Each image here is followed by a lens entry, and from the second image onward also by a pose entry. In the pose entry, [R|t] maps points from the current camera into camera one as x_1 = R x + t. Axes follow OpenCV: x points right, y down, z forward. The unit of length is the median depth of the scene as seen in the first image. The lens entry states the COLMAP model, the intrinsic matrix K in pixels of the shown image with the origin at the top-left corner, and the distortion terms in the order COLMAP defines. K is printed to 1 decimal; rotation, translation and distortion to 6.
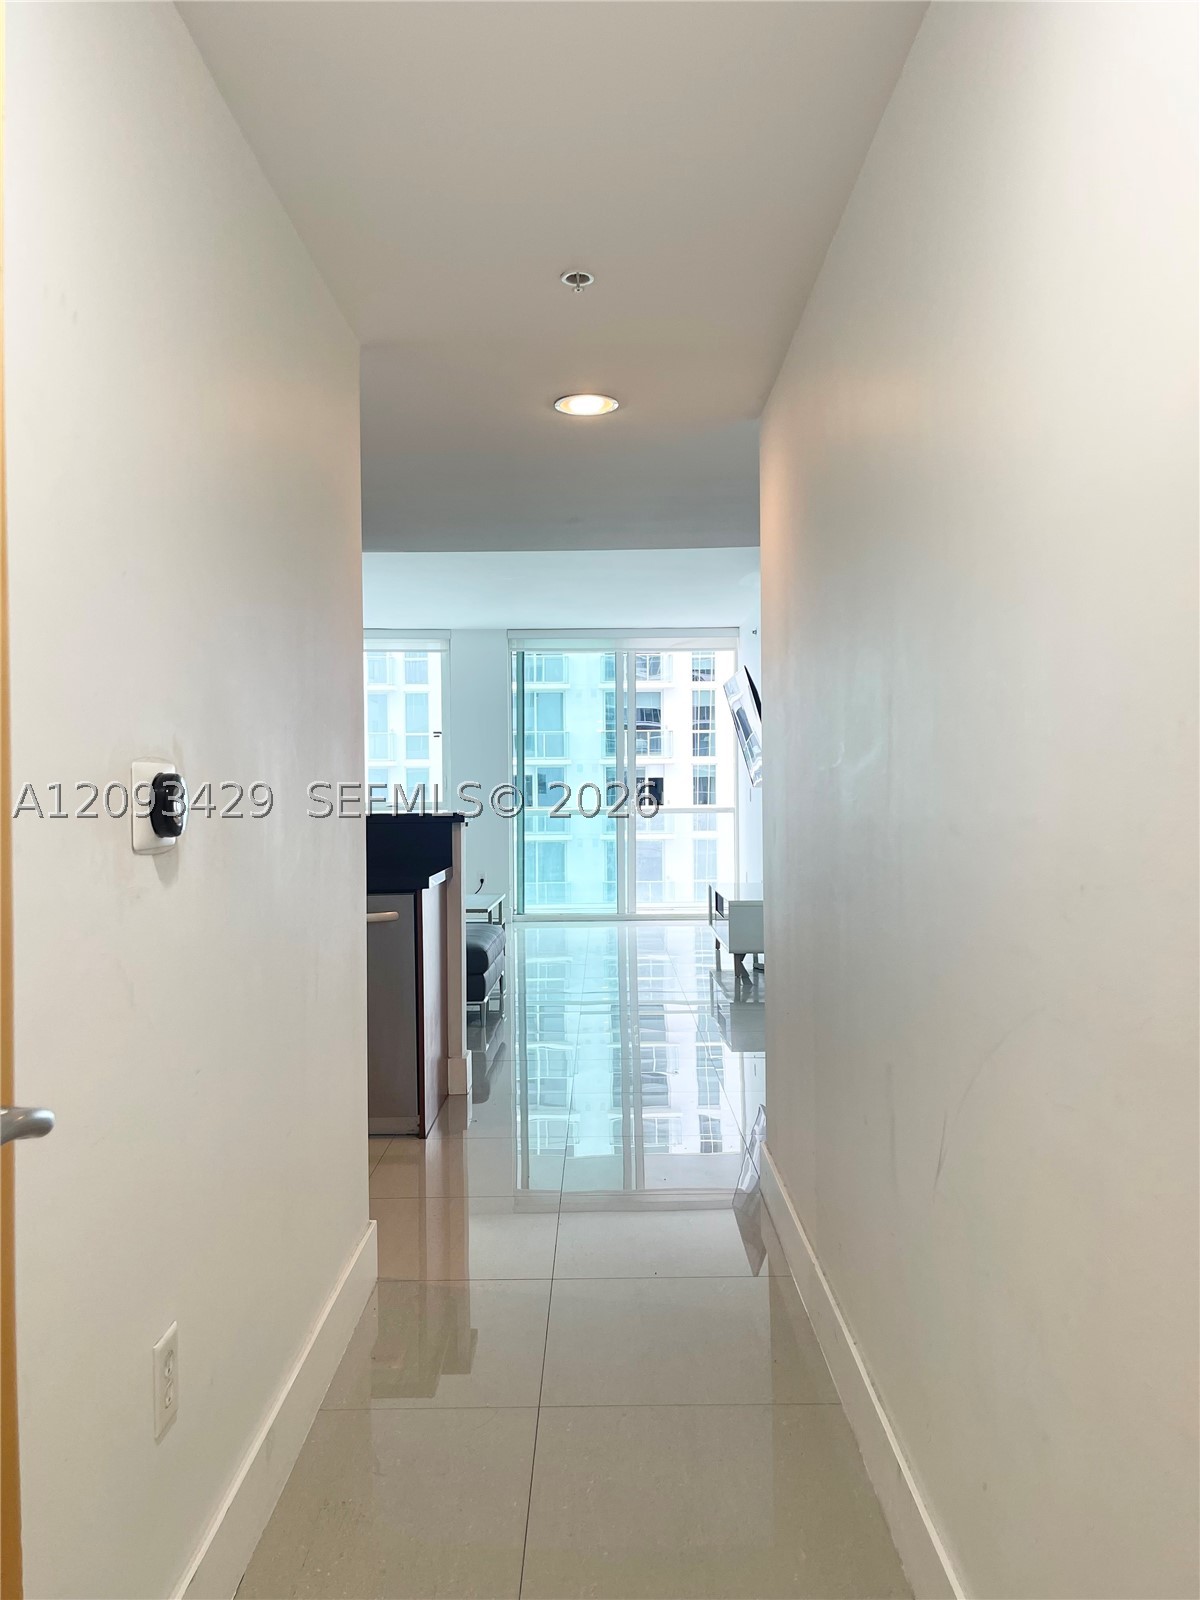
lens RADIAL K [[1169.5, 0, 598.5], [0, 1169.5, 802.1], [0, 0, 1]] dist [0.000939, 0.000026]
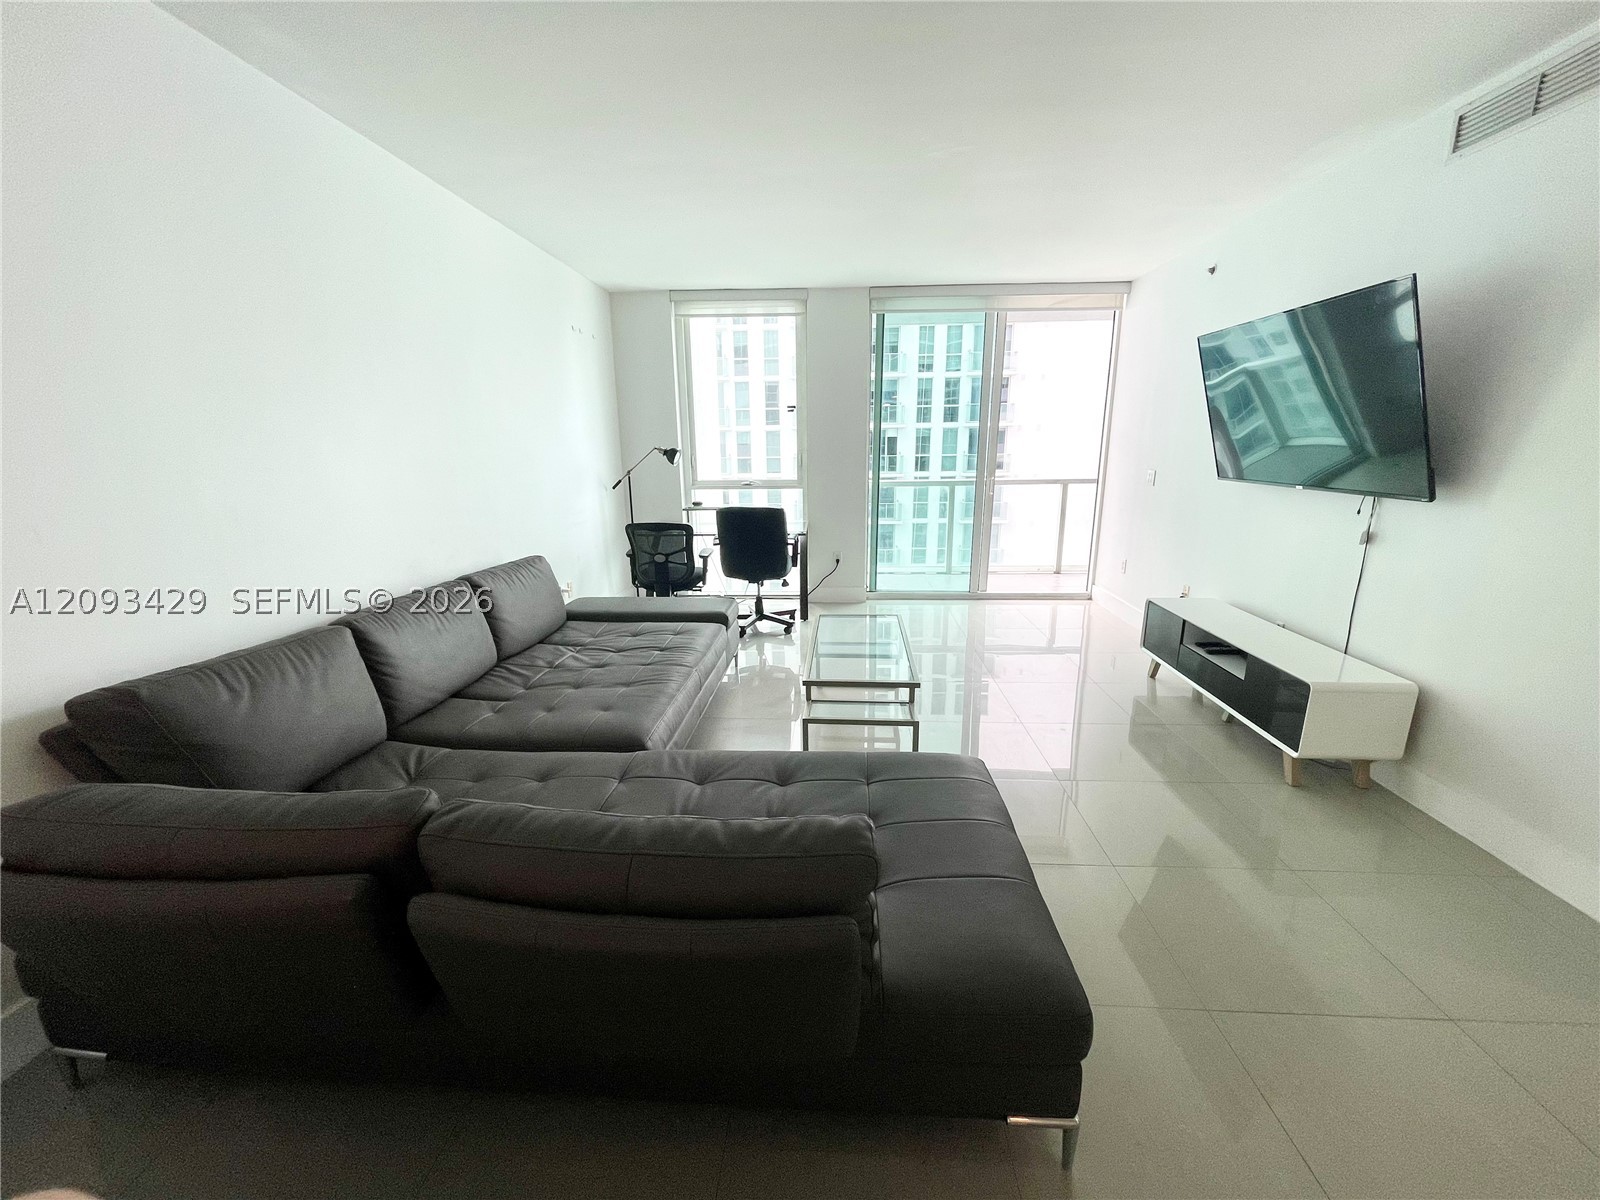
lens RADIAL K [[652.2, 0, 803.4], [0, 652.2, 610.4], [0, 0, 1]] dist [0.000875, 0.000244]
pose [[0.998276, 0.010202, -0.057798, -0.068749], [0.003949, 0.970869, 0.239579, -0.018450], [0.058559, -0.239394, 0.969155, 0.318857]]
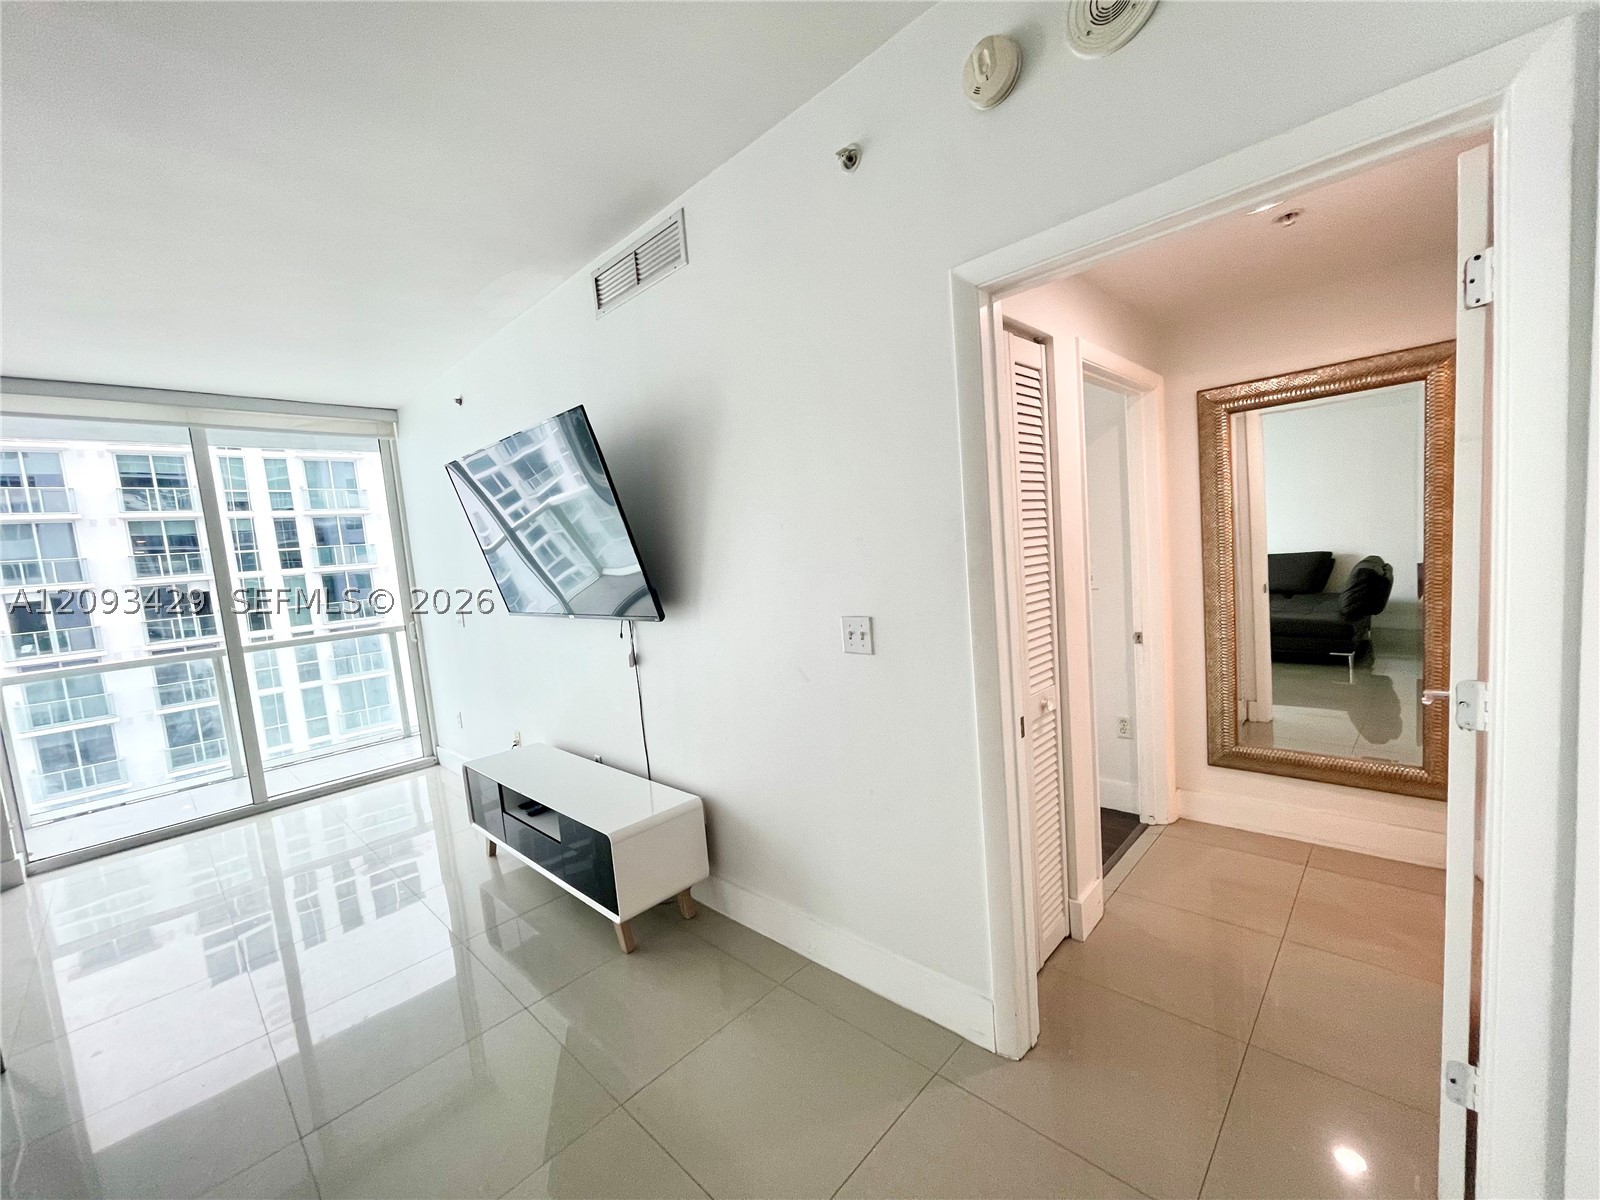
lens RADIAL K [[652.2, 0, 806.9], [0, 652.2, 612.5], [0, 0, 1]] dist [0.000875, 0.000244]
pose [[0.688563, -0.116232, 0.715801, -0.016180], [0.081579, 0.993221, 0.082805, -0.018346], [-0.720573, 0.001378, 0.693377, 0.350389]]
